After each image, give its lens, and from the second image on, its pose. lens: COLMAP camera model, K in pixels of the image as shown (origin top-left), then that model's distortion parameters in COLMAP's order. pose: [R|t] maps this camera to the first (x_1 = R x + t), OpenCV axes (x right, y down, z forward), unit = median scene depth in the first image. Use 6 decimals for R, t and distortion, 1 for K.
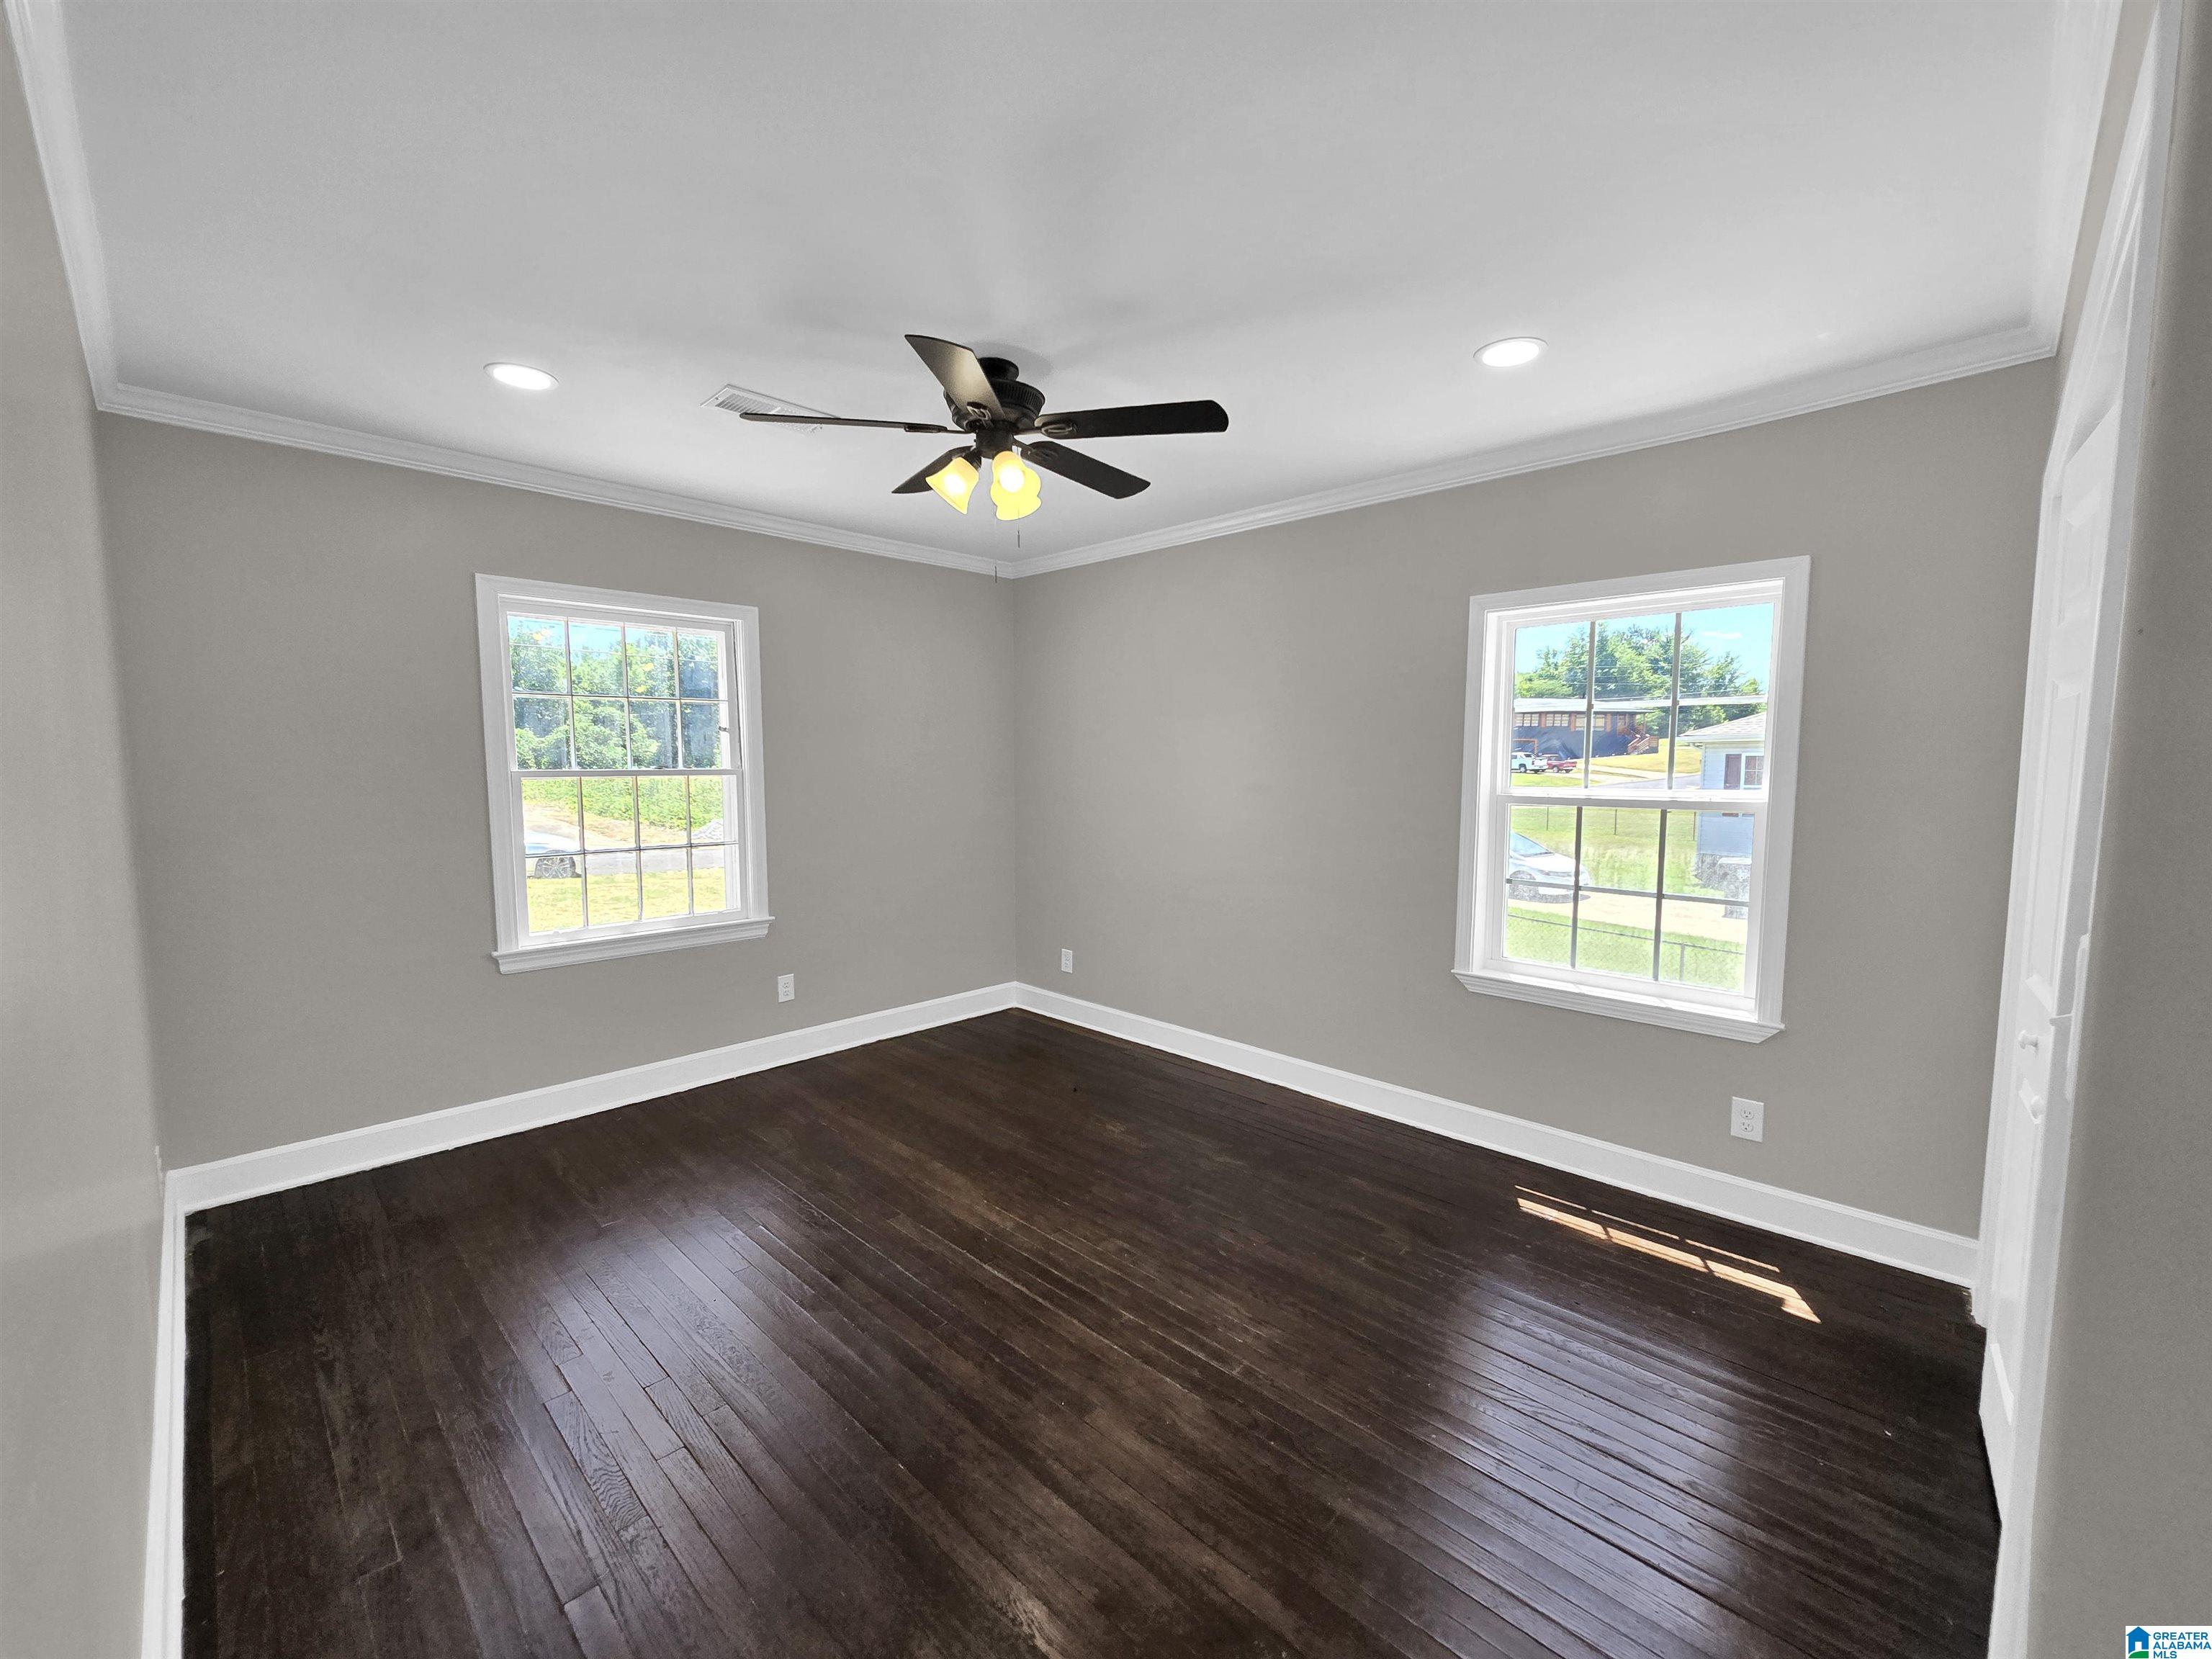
lens RADIAL K [[904.9, 0, 1102.0], [0, 904.9, 838.5], [0, 0, 1]] dist [-0.000881, -0.004064]
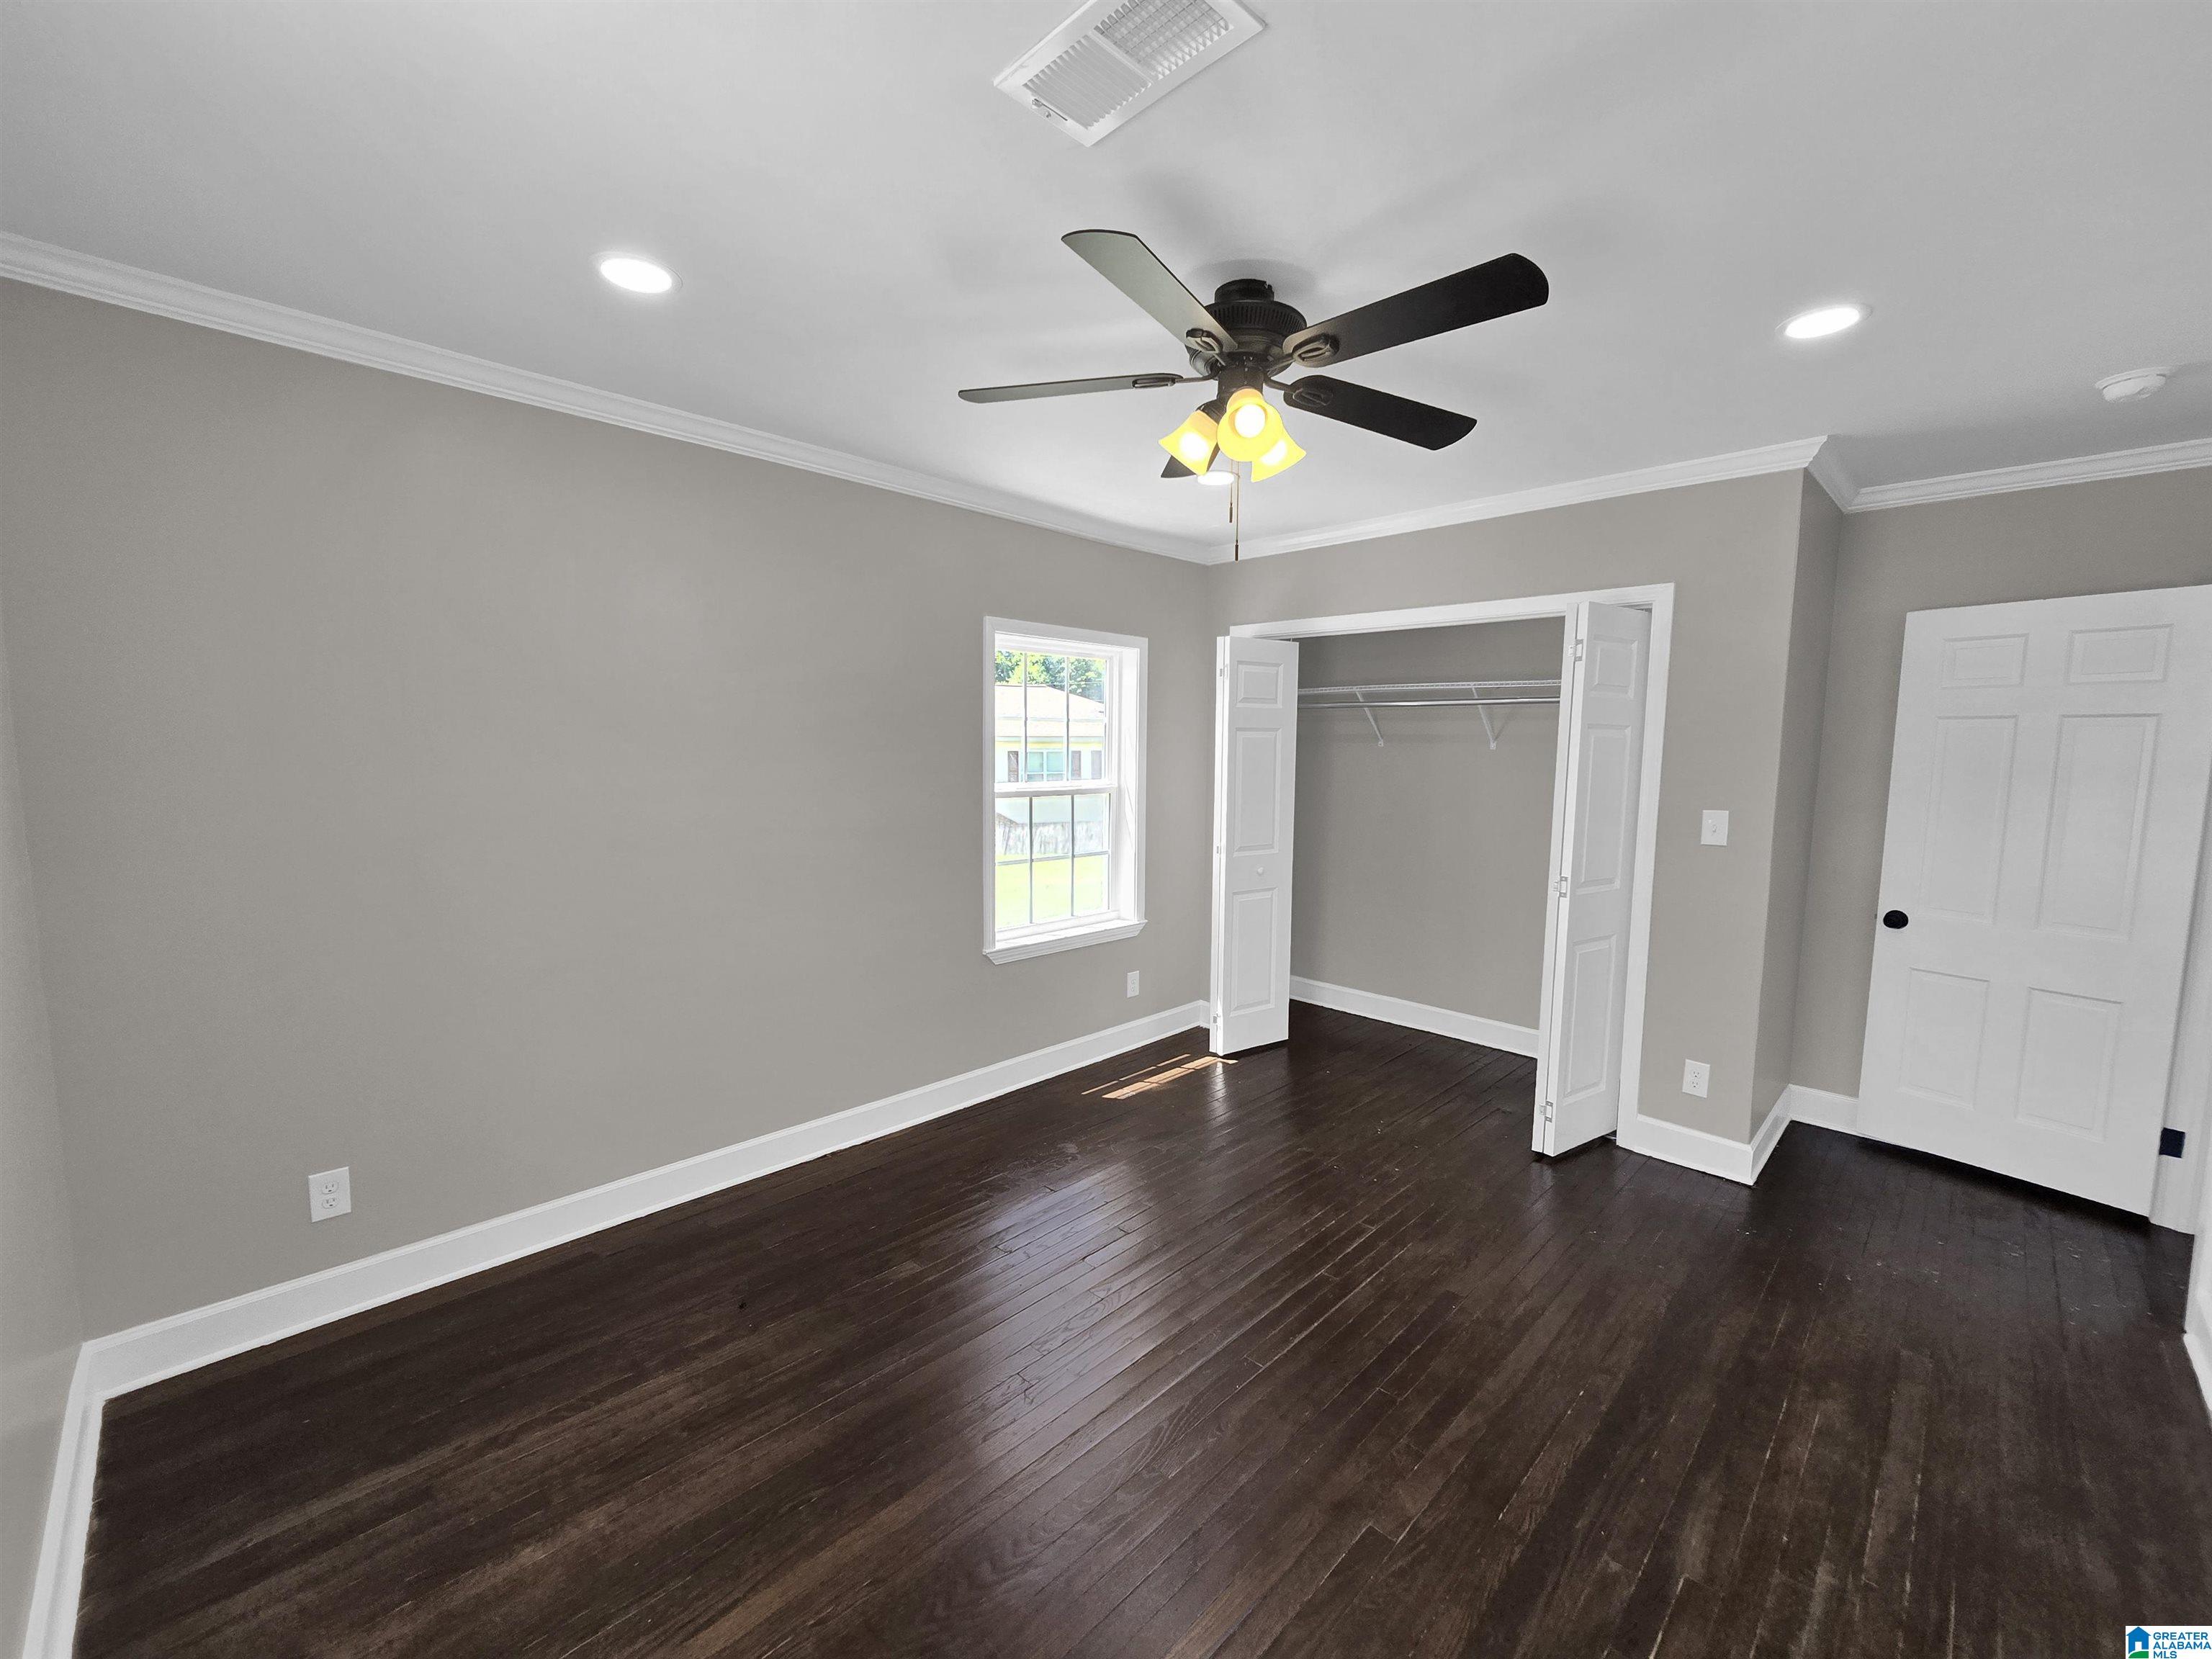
lens RADIAL K [[904.9, 0, 1102.0], [0, 904.9, 838.5], [0, 0, 1]] dist [-0.000881, -0.004064]
pose [[0.002947, -0.104107, 0.994562, -0.827853], [0.078897, 0.991490, 0.103552, -0.112461], [-0.996878, 0.078162, 0.011135, 0.982179]]
